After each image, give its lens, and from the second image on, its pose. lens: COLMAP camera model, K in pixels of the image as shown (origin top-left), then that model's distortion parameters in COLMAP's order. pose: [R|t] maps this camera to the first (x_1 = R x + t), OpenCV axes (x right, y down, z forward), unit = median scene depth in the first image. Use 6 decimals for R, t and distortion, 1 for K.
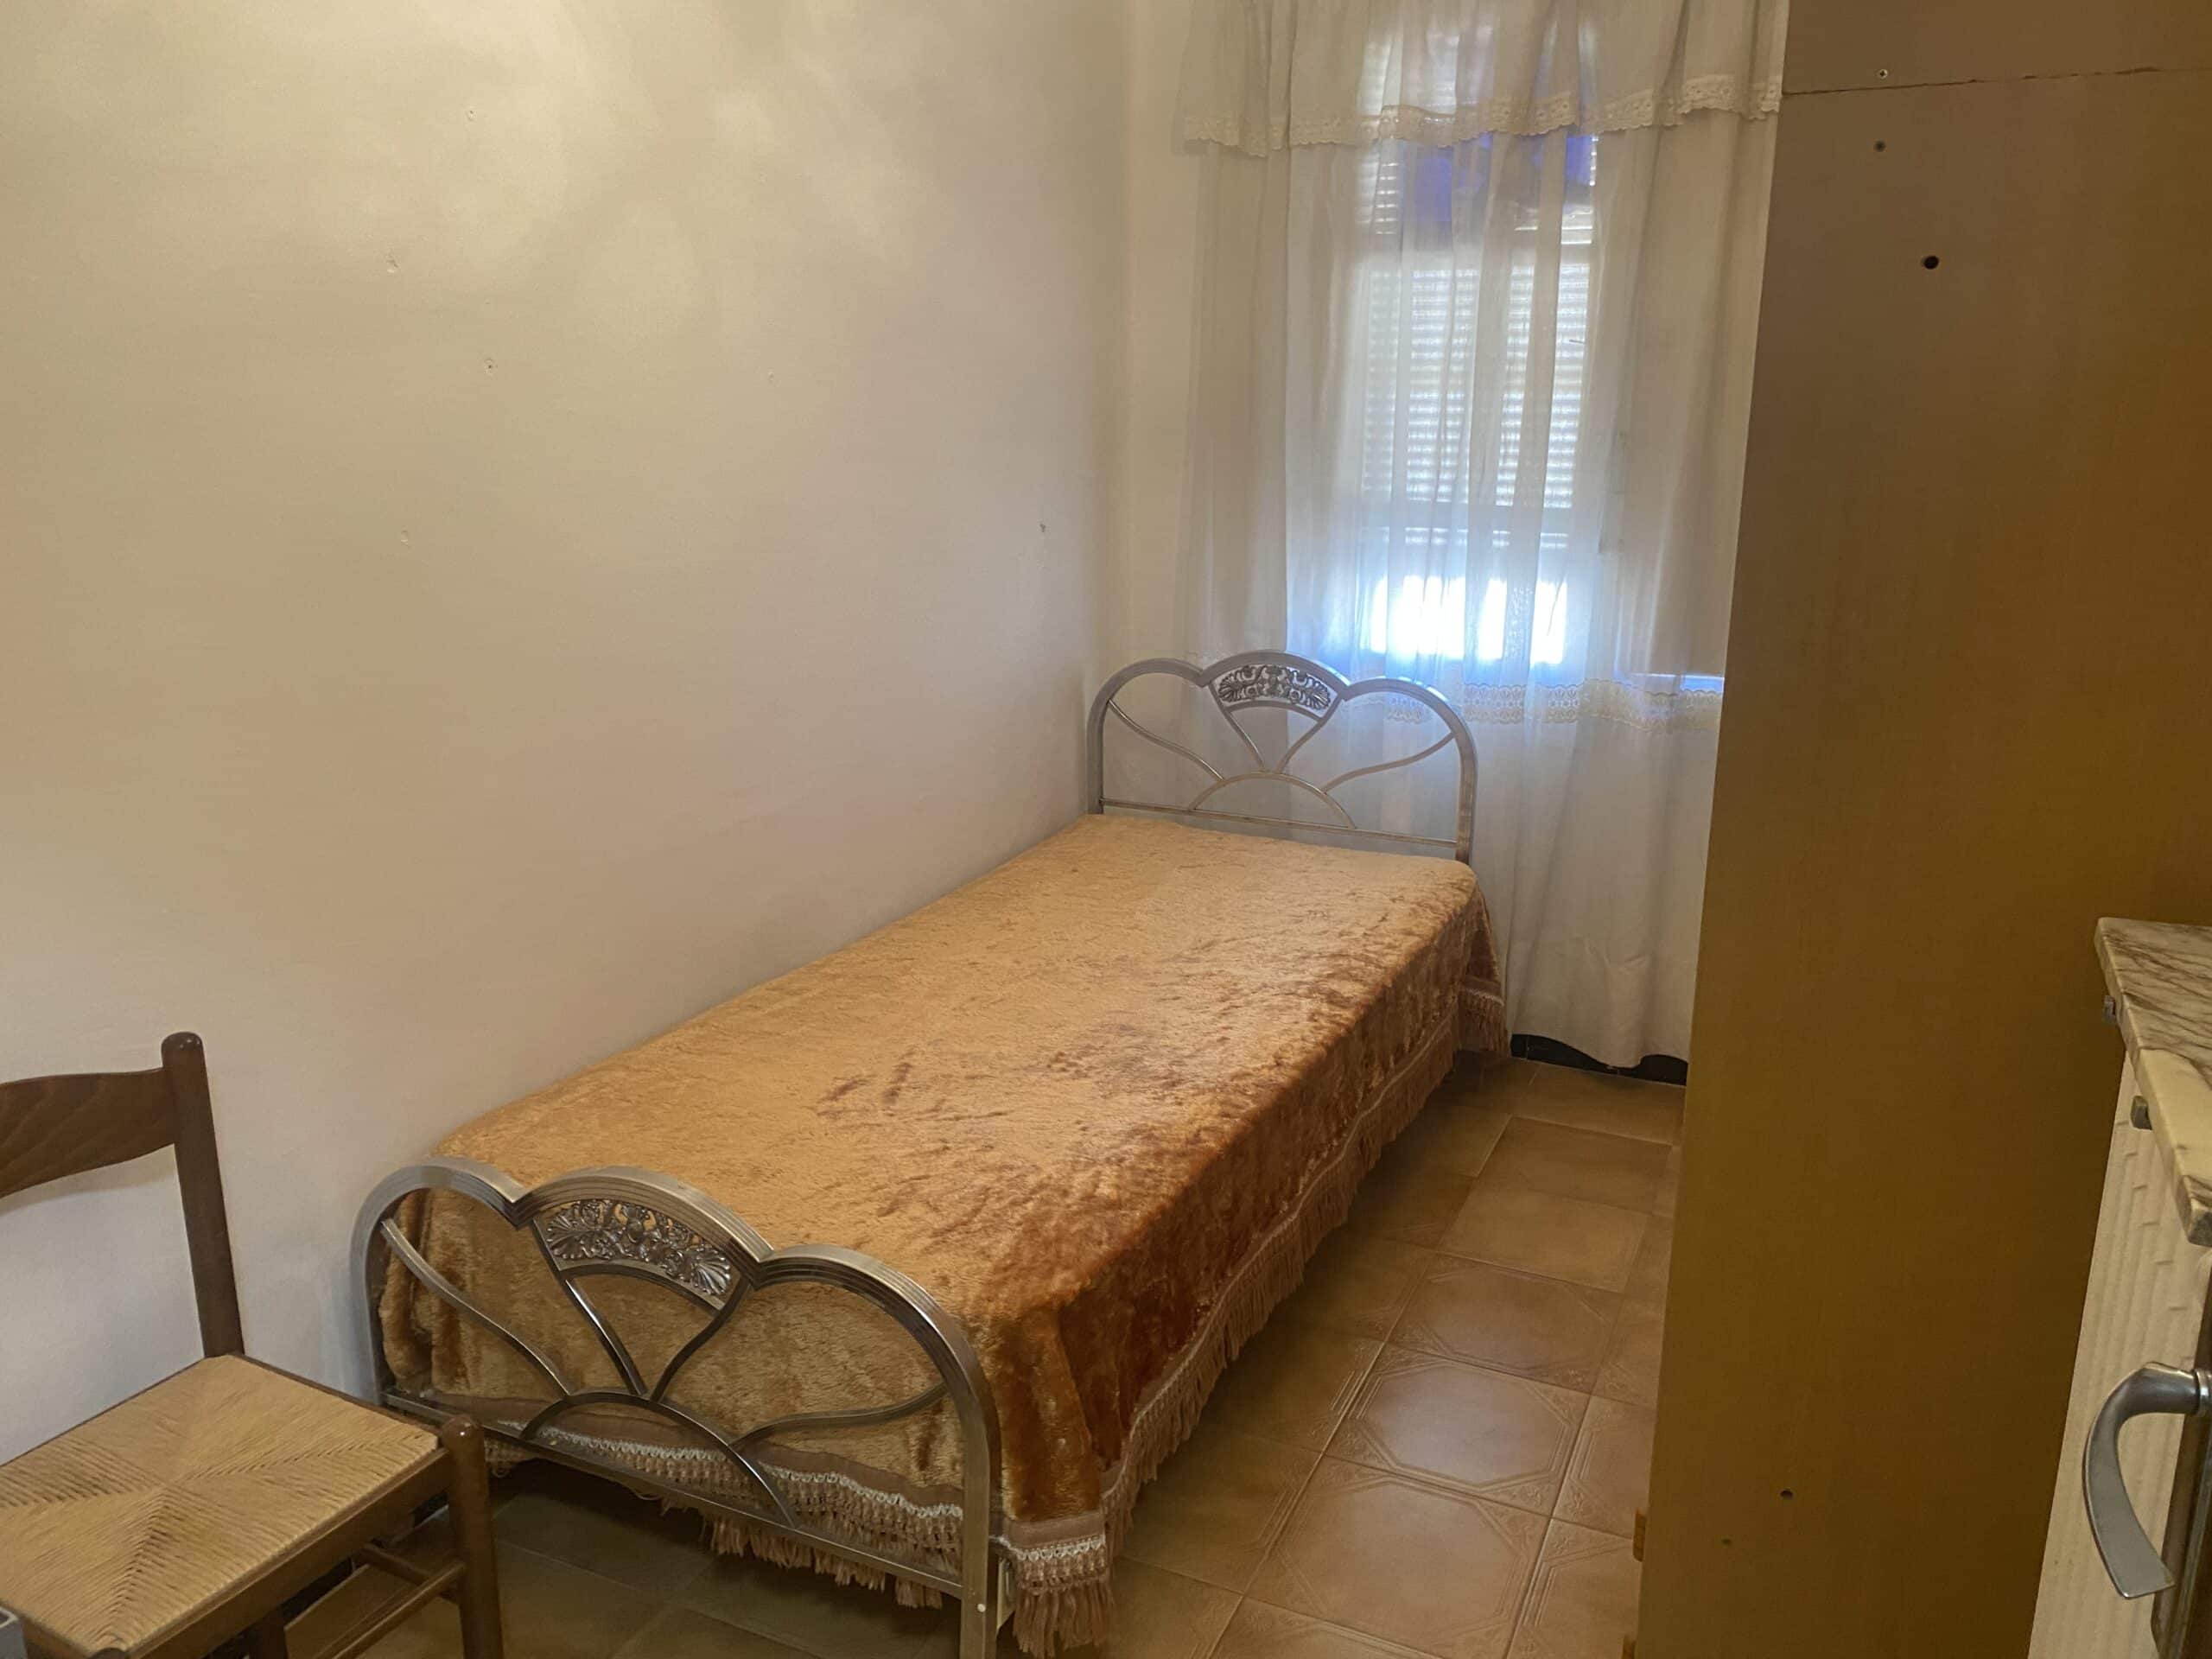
lens RADIAL K [[1672.9, 0, 1108.0], [0, 1672.9, 764.2], [0, 0, 1]] dist [0.077092, -0.101158]
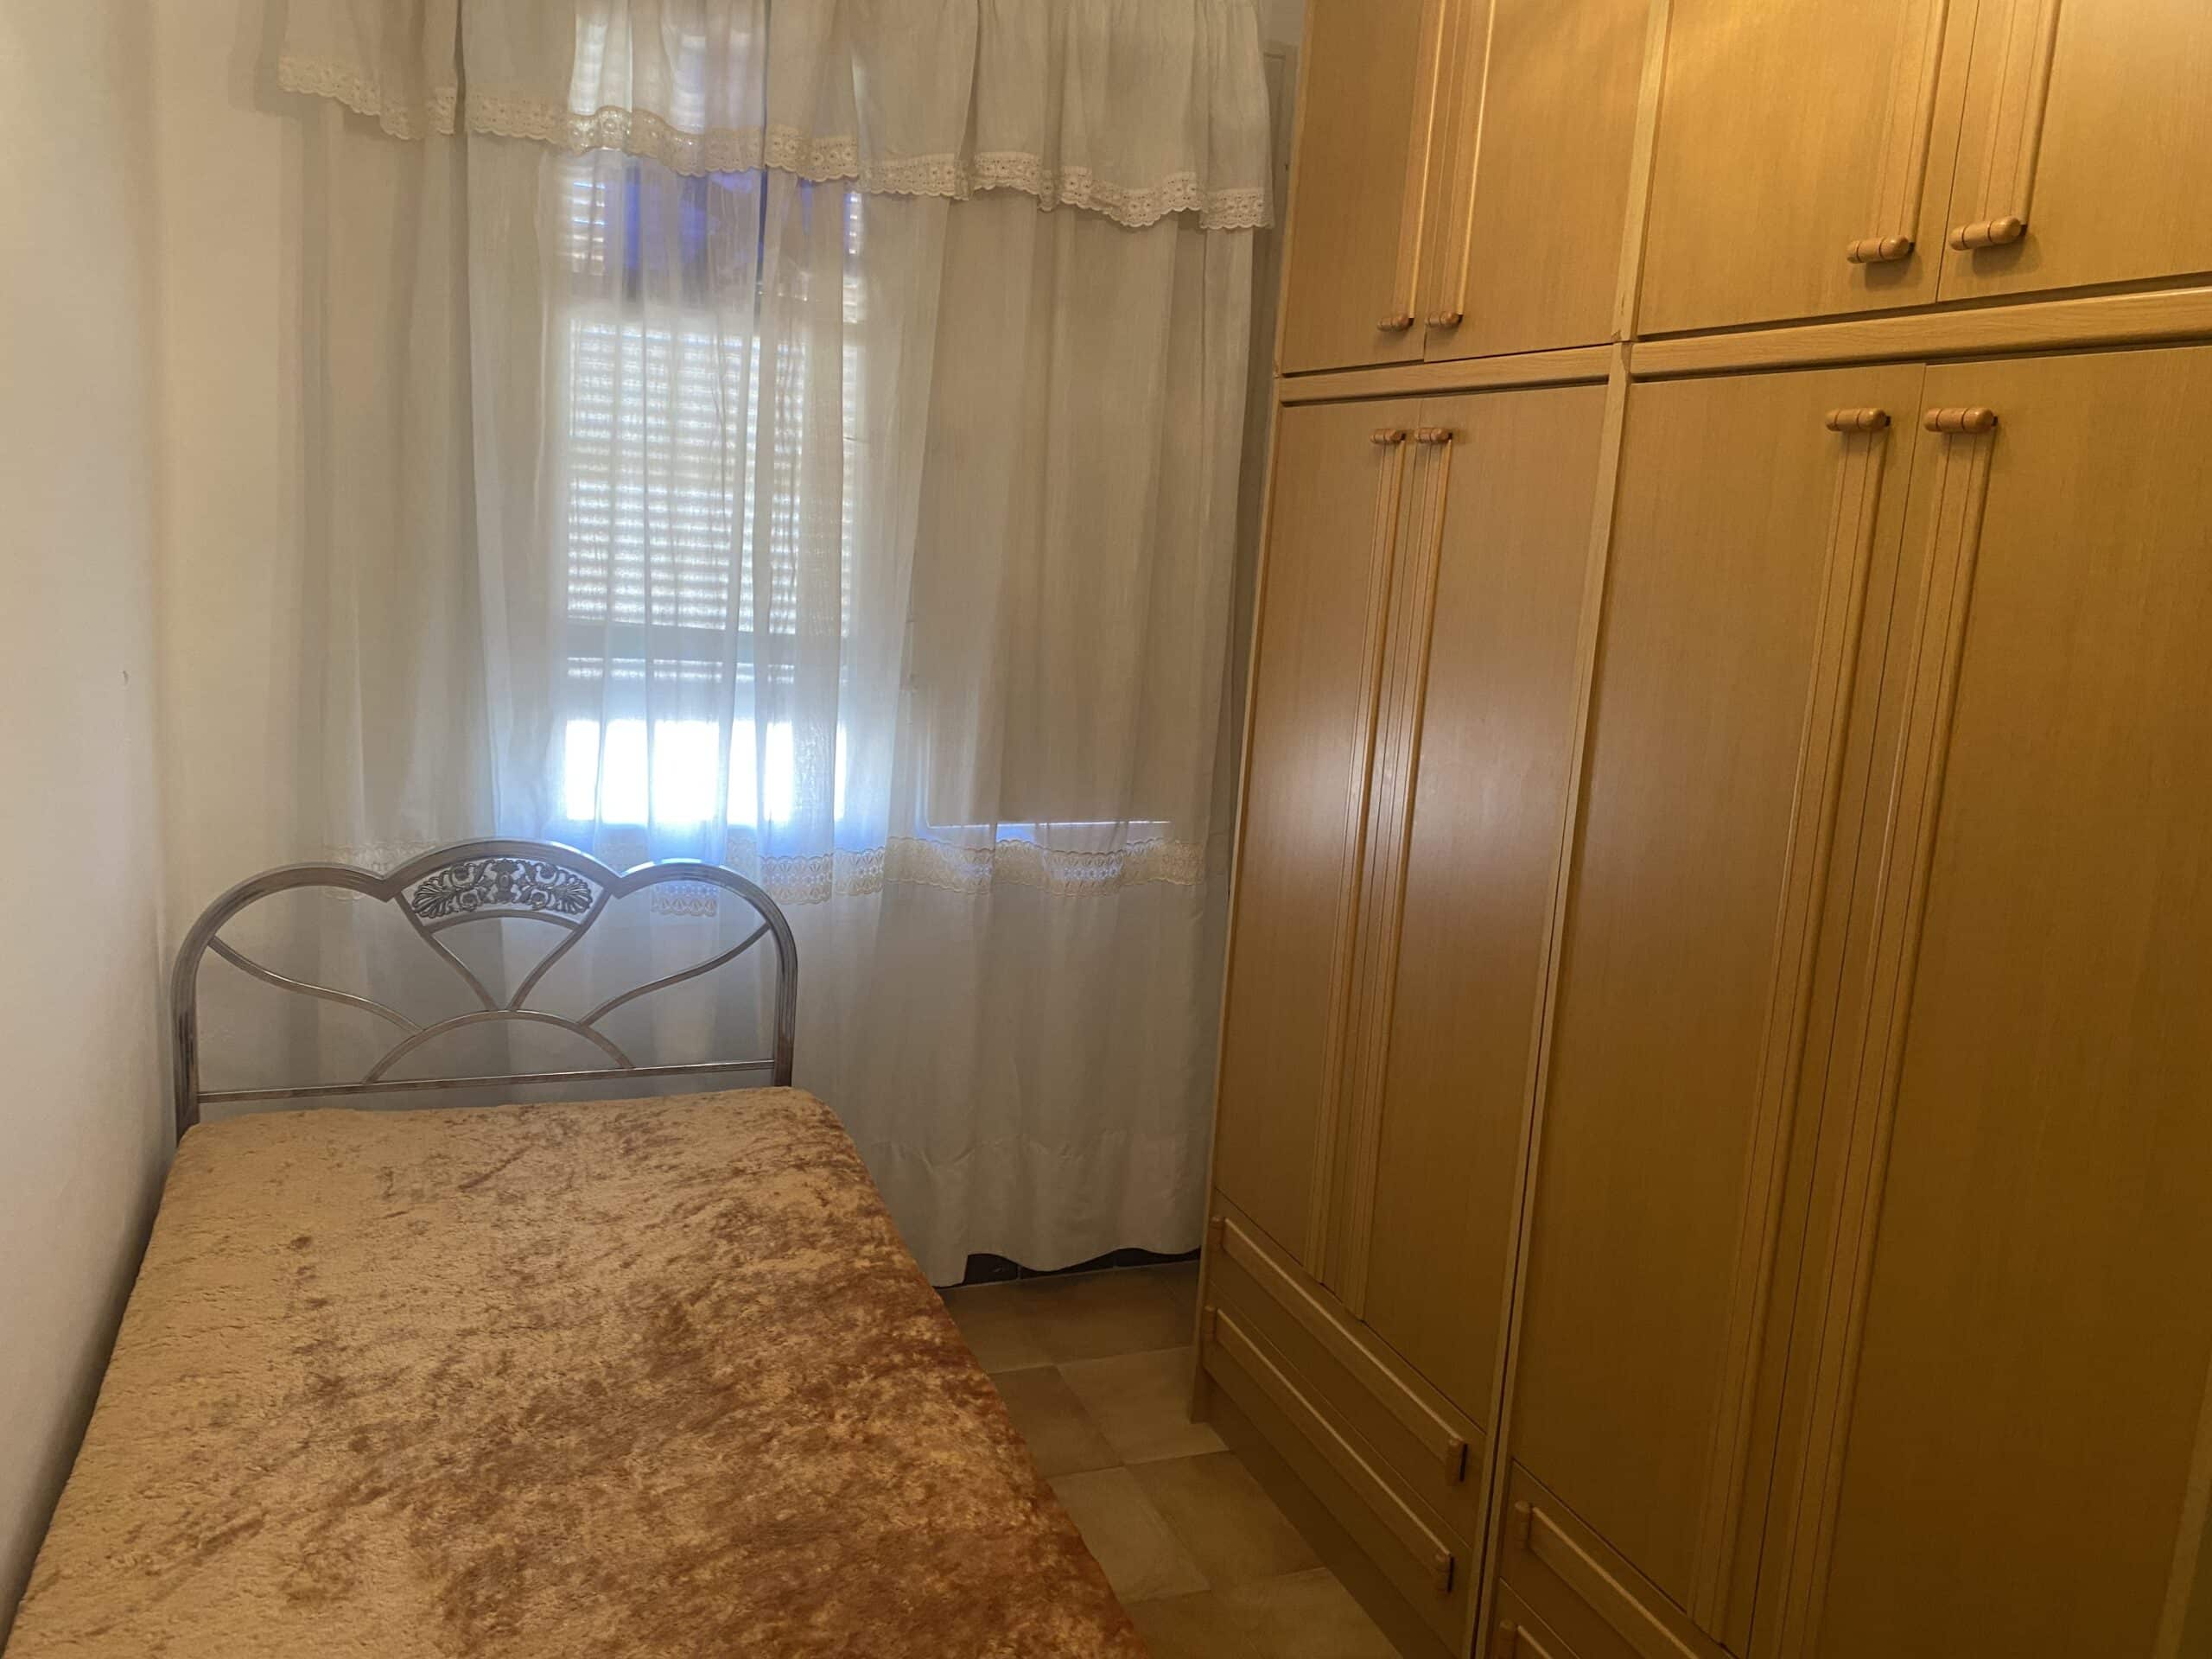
lens RADIAL K [[1672.9, 0, 1108.0], [0, 1672.9, 764.2], [0, 0, 1]] dist [0.077092, -0.101158]
pose [[0.712092, -0.063877, 0.699174, -0.217571], [0.099972, 0.994930, -0.010922, -0.067299], [-0.694932, 0.077675, 0.714868, 0.326108]]
